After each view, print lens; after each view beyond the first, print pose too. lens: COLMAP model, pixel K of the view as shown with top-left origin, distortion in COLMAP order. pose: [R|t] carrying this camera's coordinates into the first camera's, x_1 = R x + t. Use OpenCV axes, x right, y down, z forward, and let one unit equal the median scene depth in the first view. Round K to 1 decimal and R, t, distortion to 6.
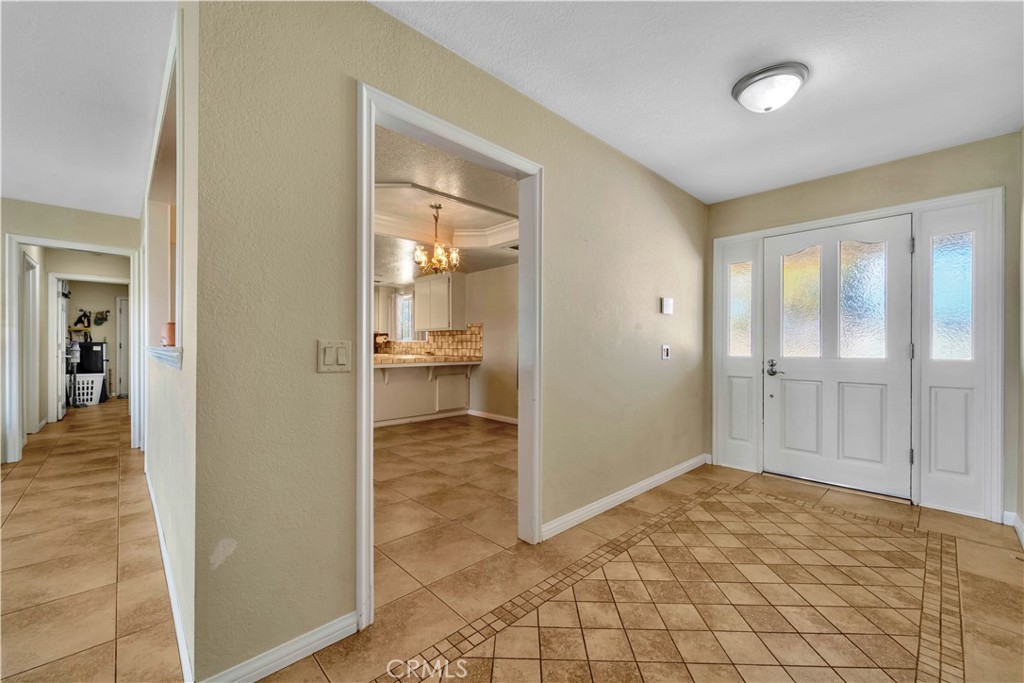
lens RADIAL K [[408.9, 0, 512.9], [0, 408.9, 344.6], [0, 0, 1]] dist [-0.000065, -0.000137]
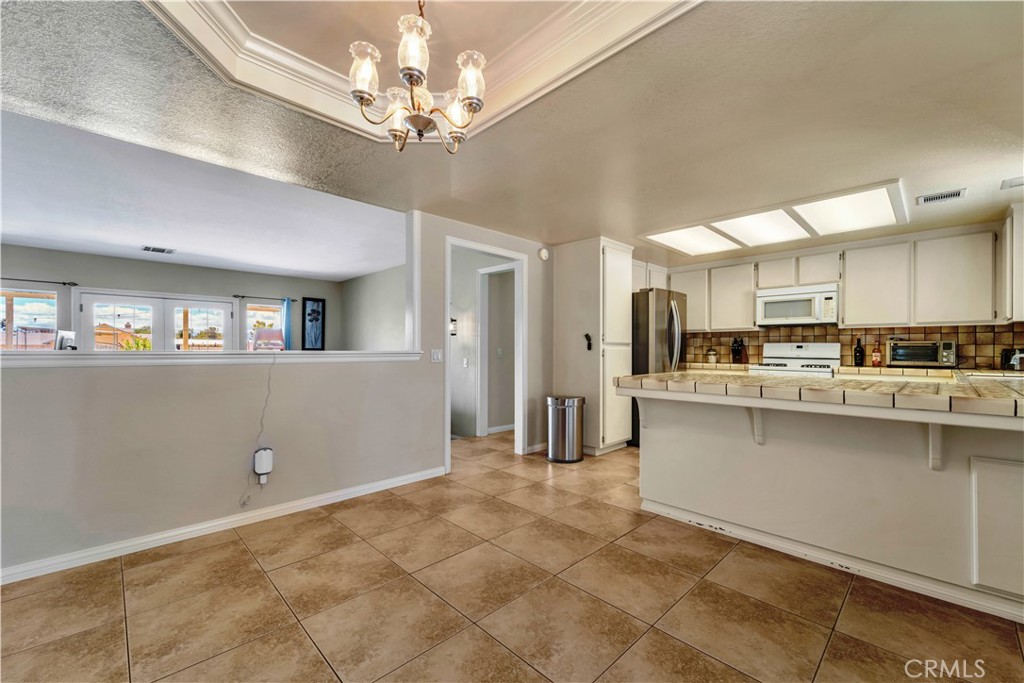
lens RADIAL K [[415.8, 0, 508.2], [0, 415.8, 344.2], [0, 0, 1]] dist [0.002714, 0.000079]
pose [[0.002654, -0.016521, -0.999860, 0.093986], [-0.001116, 0.999863, -0.016524, 0.002570], [0.999996, 0.001159, 0.002635, 0.614564]]
